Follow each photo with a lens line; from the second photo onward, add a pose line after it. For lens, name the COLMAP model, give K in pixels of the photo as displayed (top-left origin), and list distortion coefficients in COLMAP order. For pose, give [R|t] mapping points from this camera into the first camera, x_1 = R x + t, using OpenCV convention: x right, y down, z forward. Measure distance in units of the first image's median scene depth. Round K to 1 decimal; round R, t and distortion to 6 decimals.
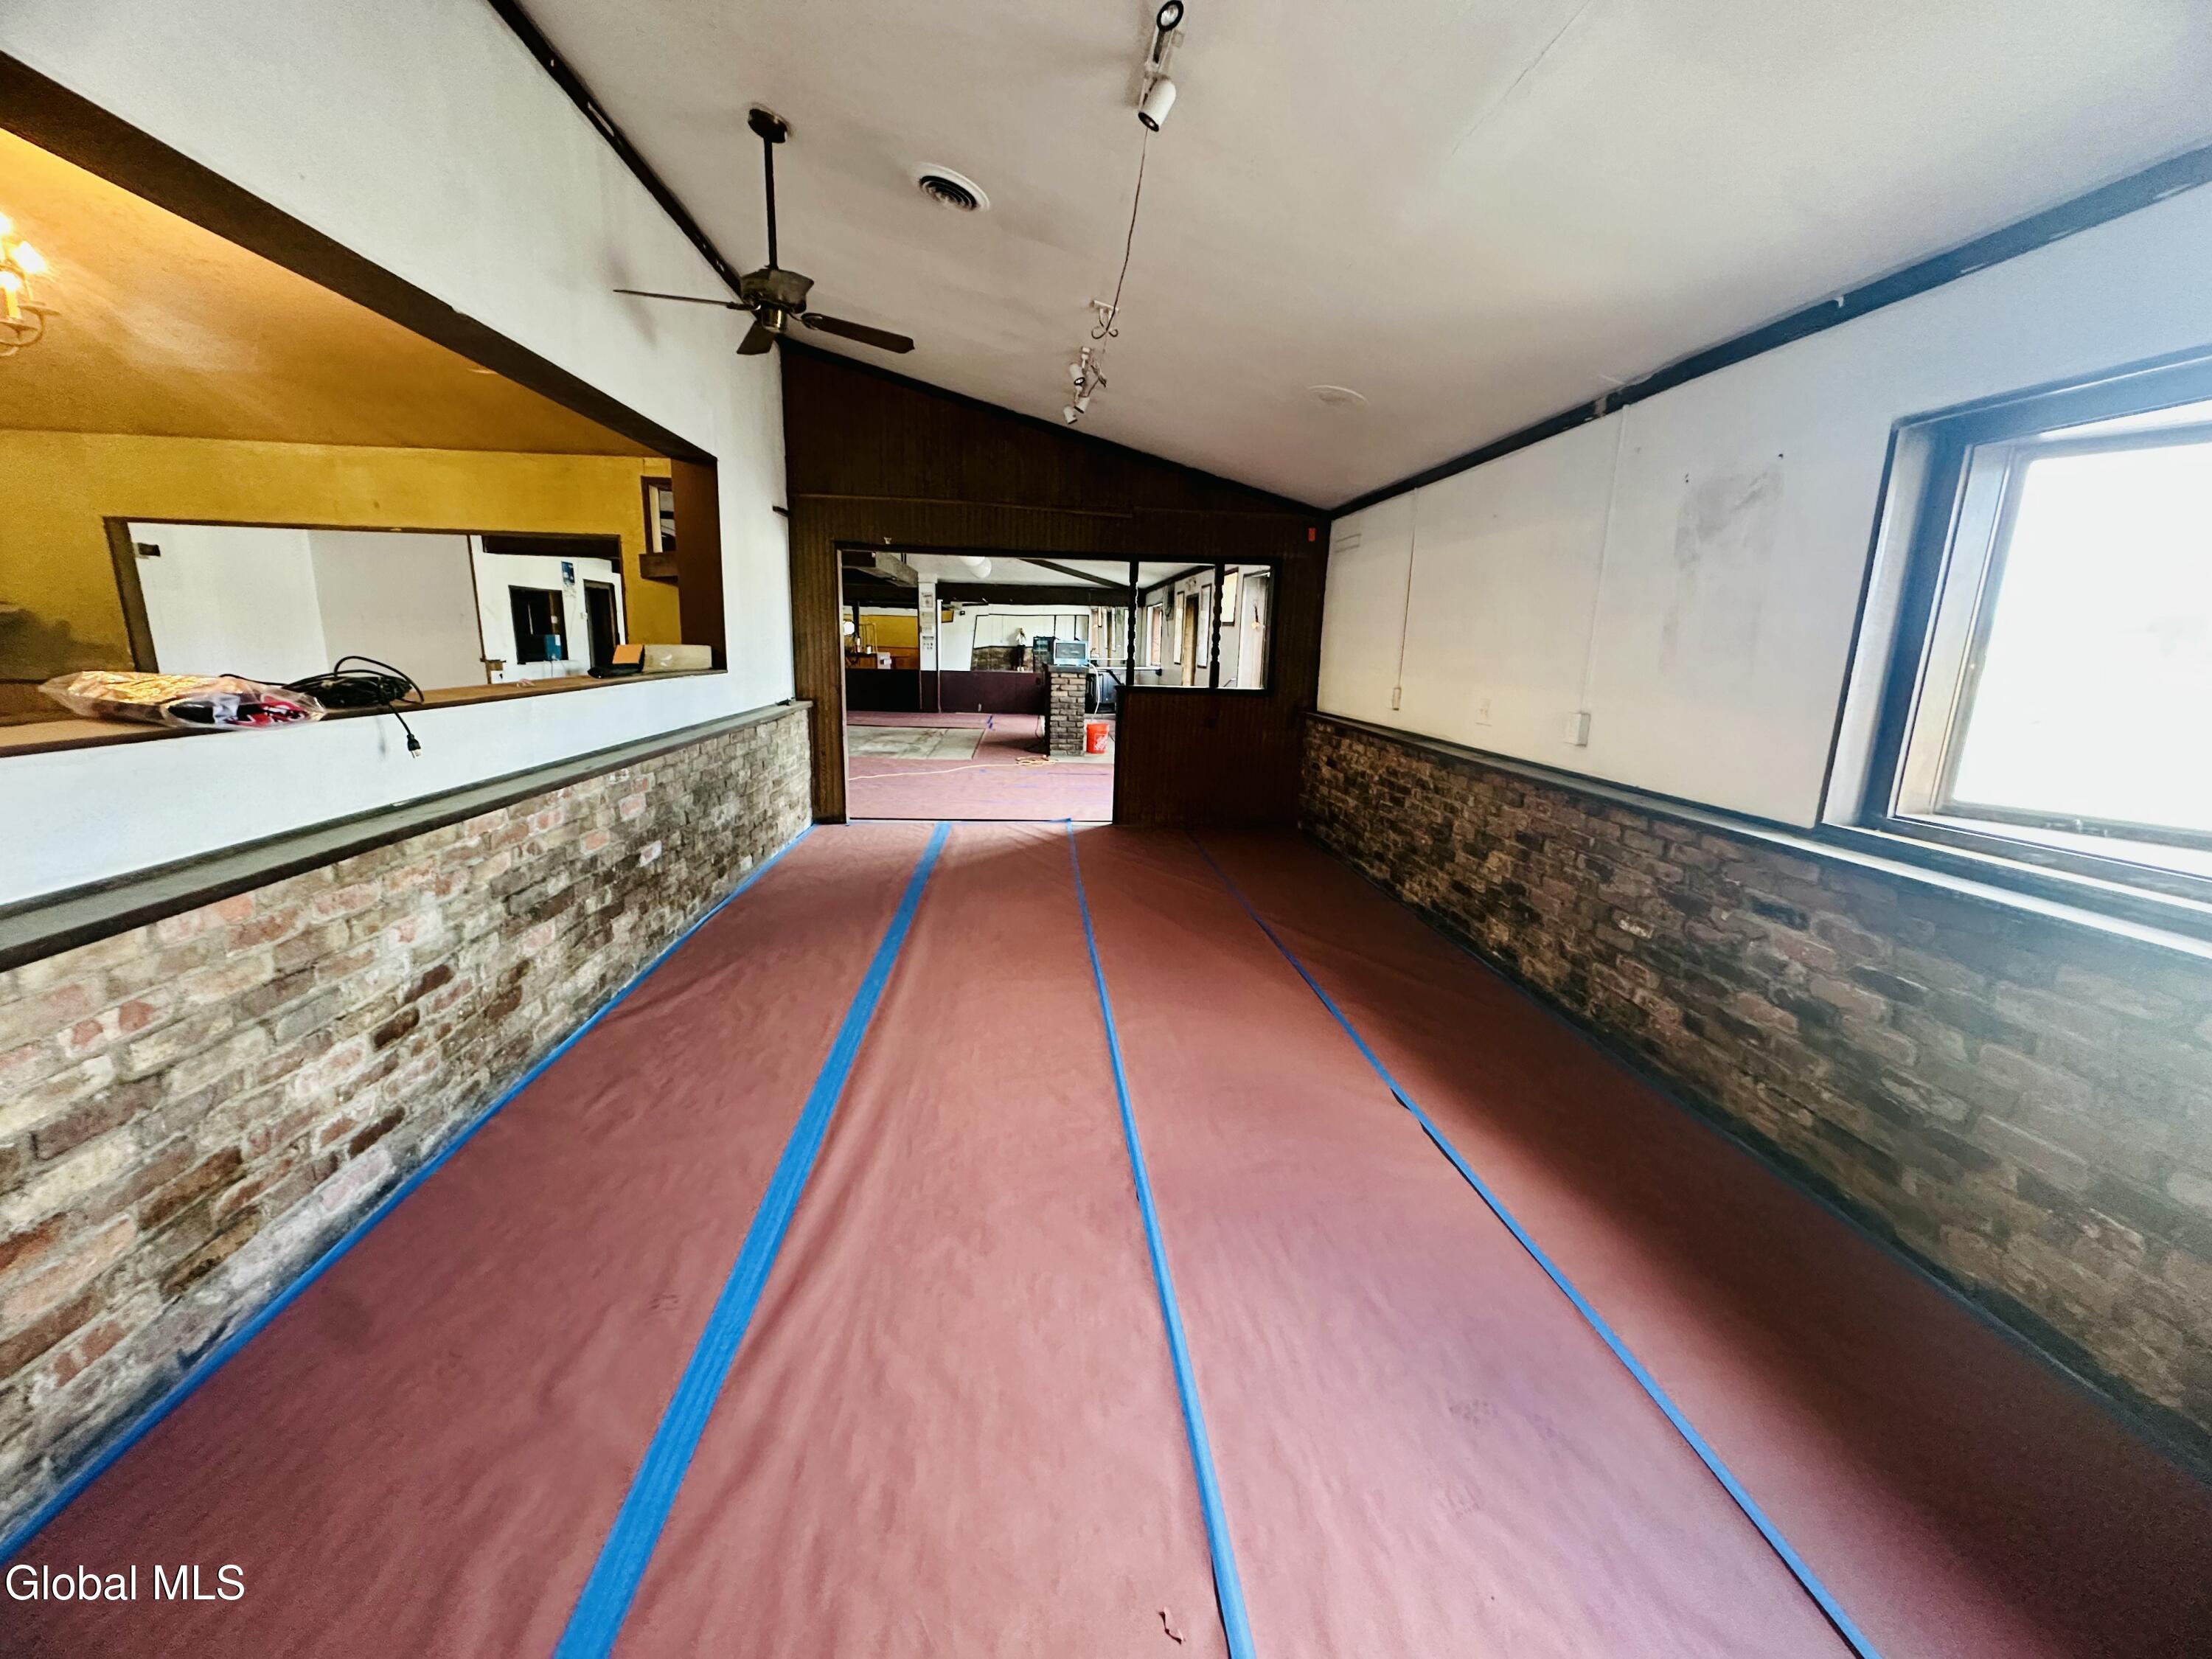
lens RADIAL K [[880.2, 0, 1105.0], [0, 880.2, 826.8], [0, 0, 1]] dist [-0.006106, 0.002055]
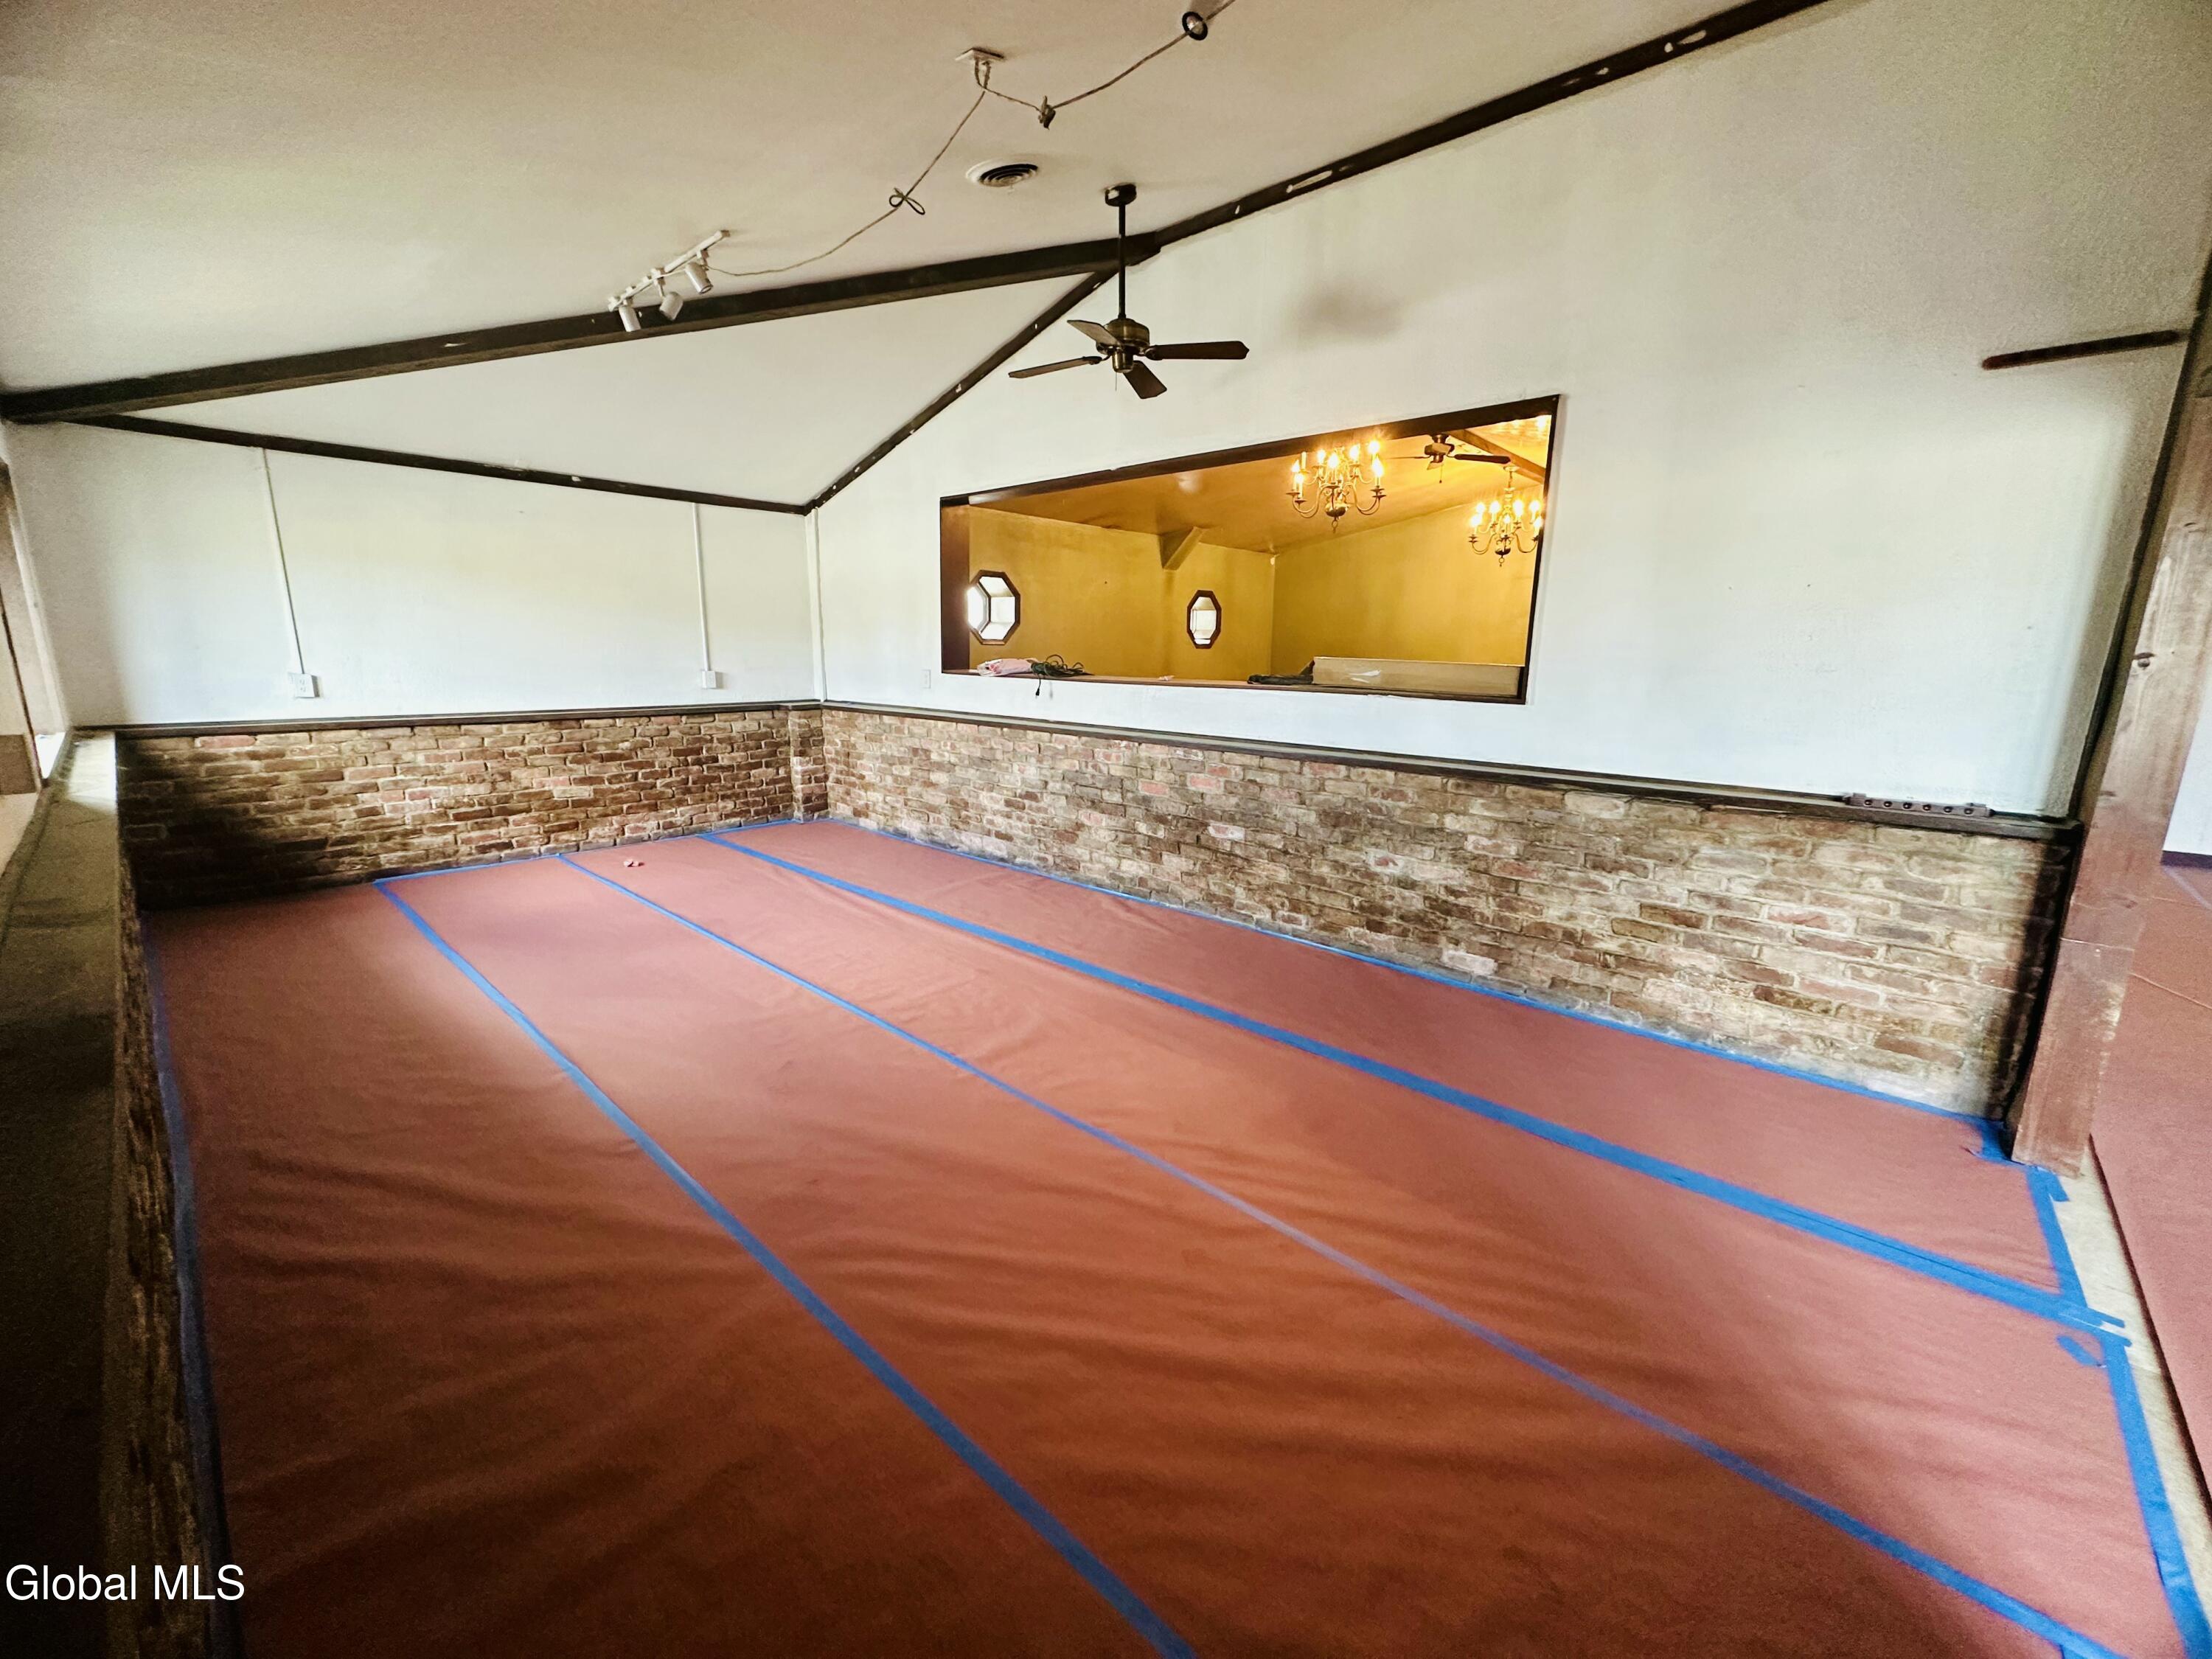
lens RADIAL K [[880.2, 0, 1105.0], [0, 880.2, 826.8], [0, 0, 1]] dist [-0.006106, 0.002055]
pose [[-0.735847, 0.102631, -0.669325, 0.537284], [-0.172274, 0.927550, 0.331622, -0.464514], [0.654867, 0.359331, -0.664854, 2.291731]]
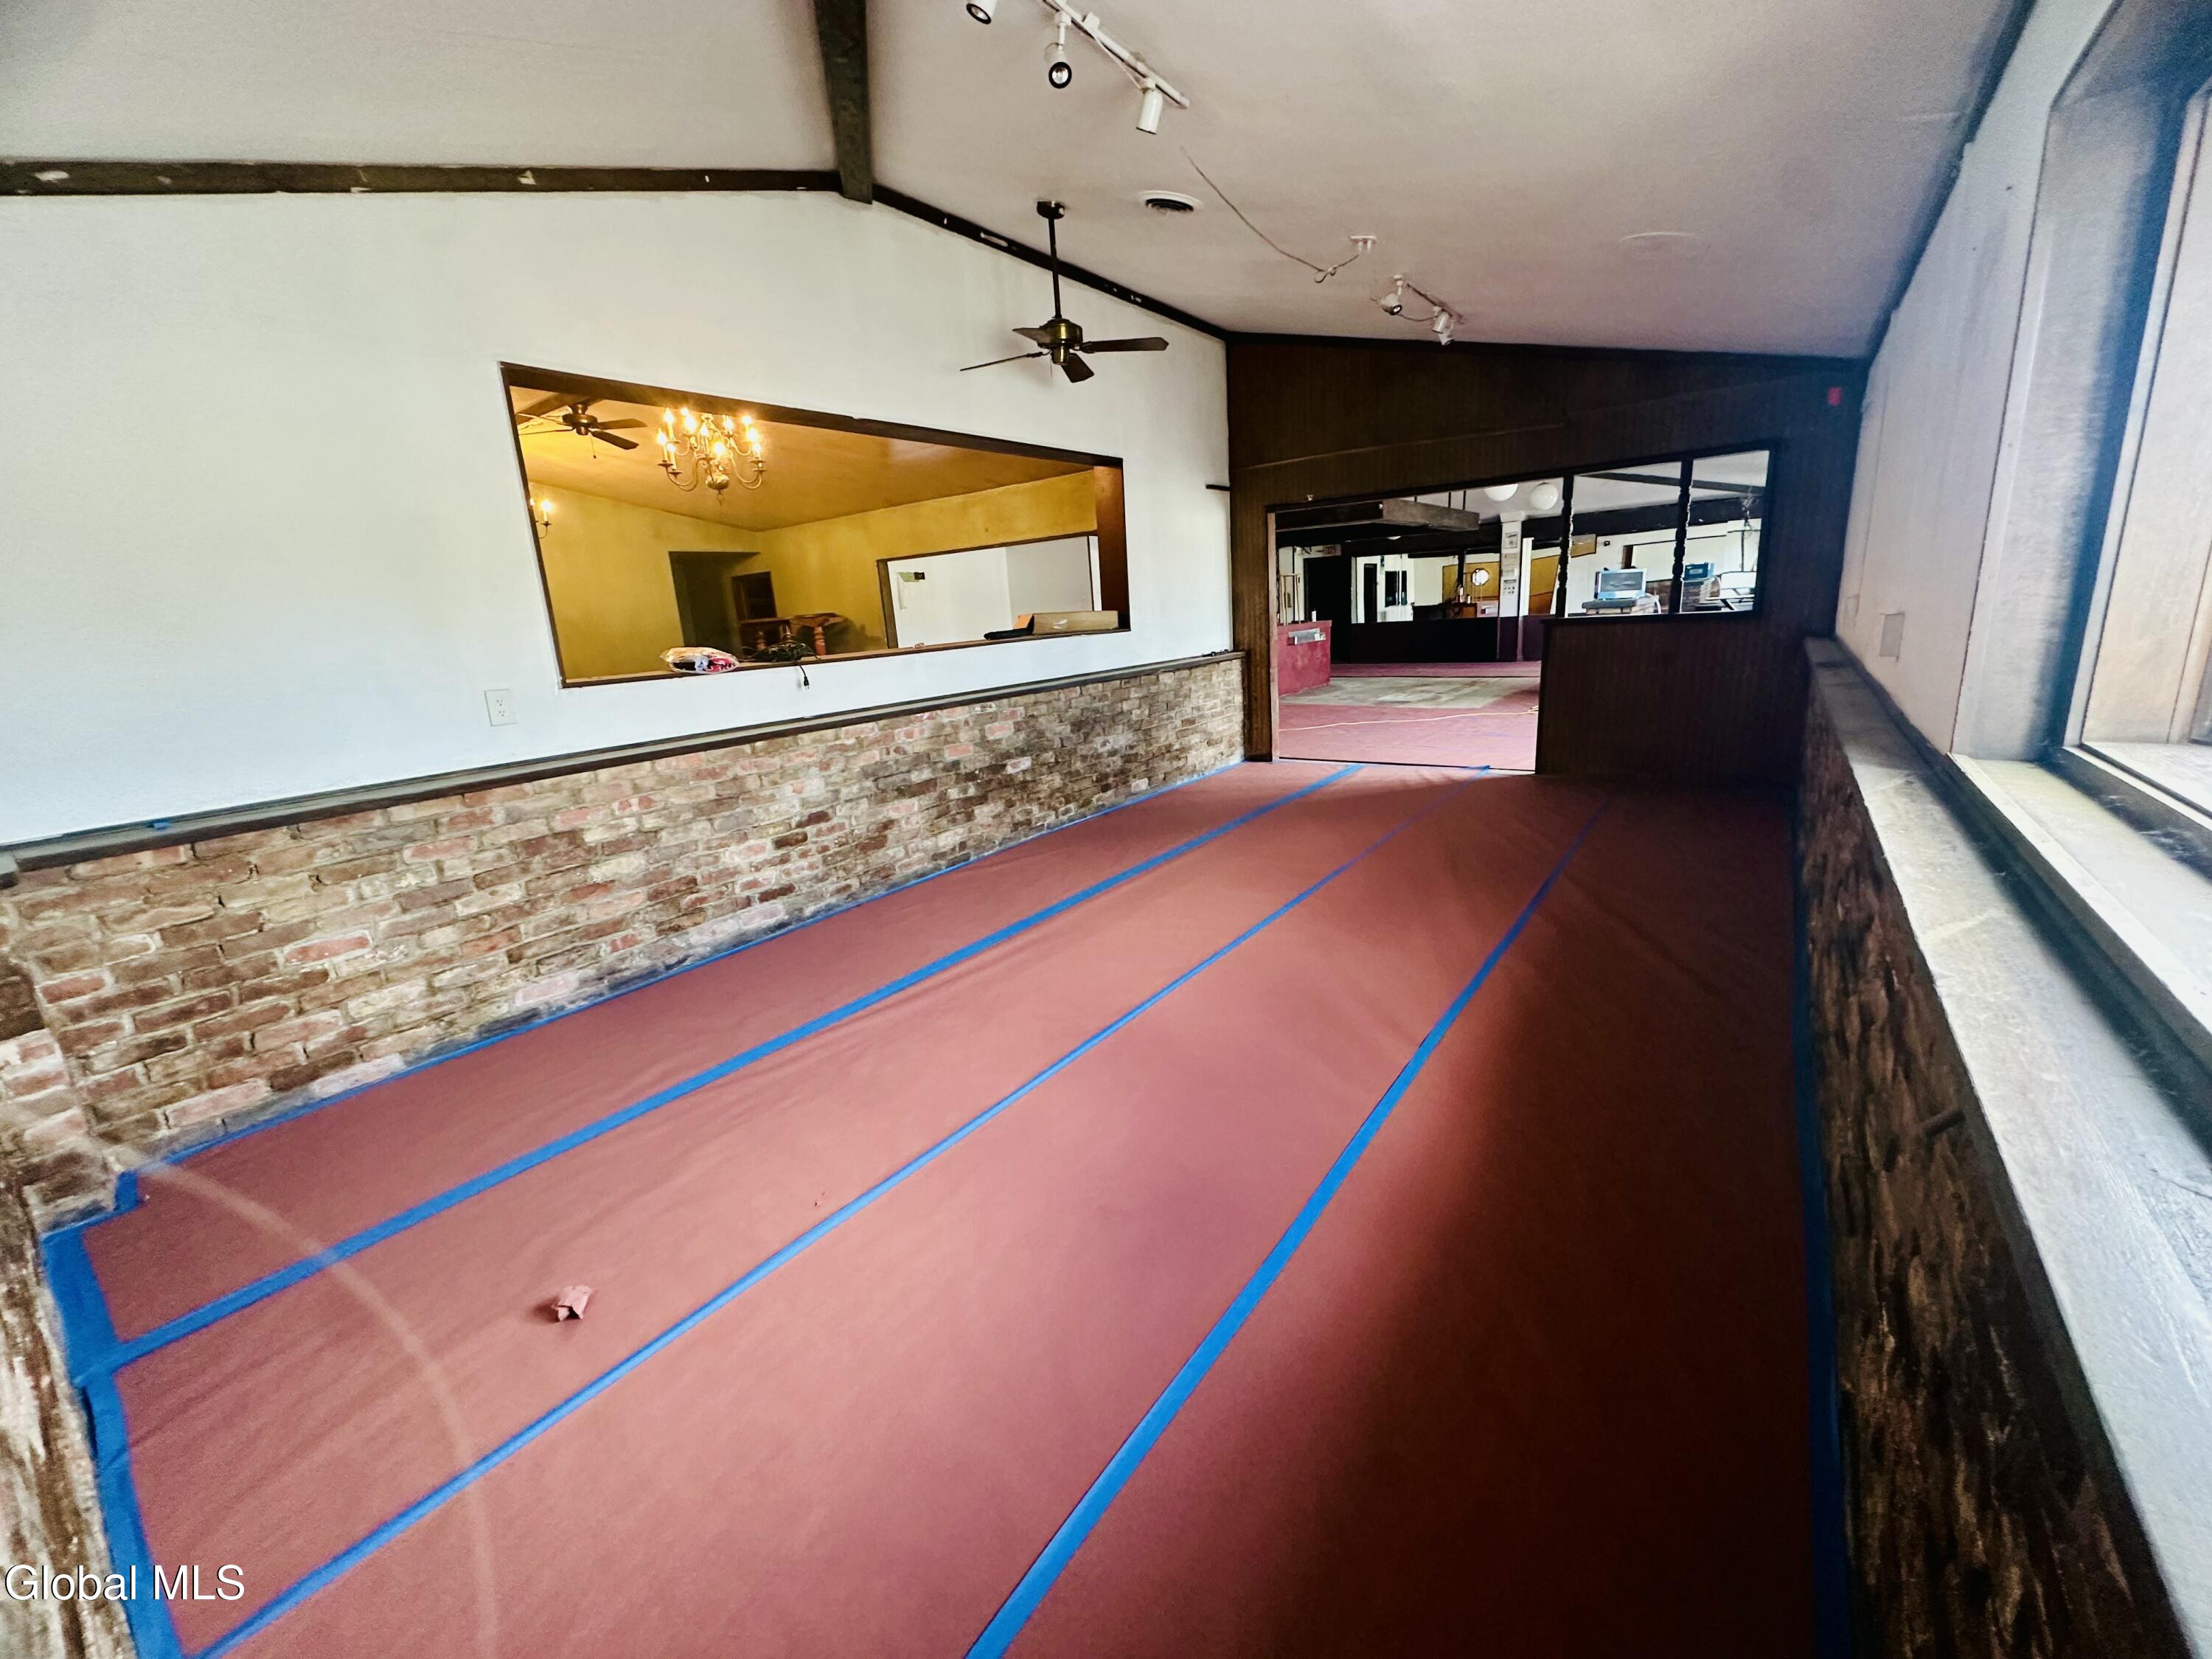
lens RADIAL K [[880.2, 0, 1105.0], [0, 880.2, 826.8], [0, 0, 1]] dist [-0.006106, 0.002055]
pose [[0.745227, 0.084830, -0.661392, 0.707462], [-0.054070, 0.996296, 0.066861, 0.037012], [0.664615, -0.014065, 0.747054, 0.062301]]
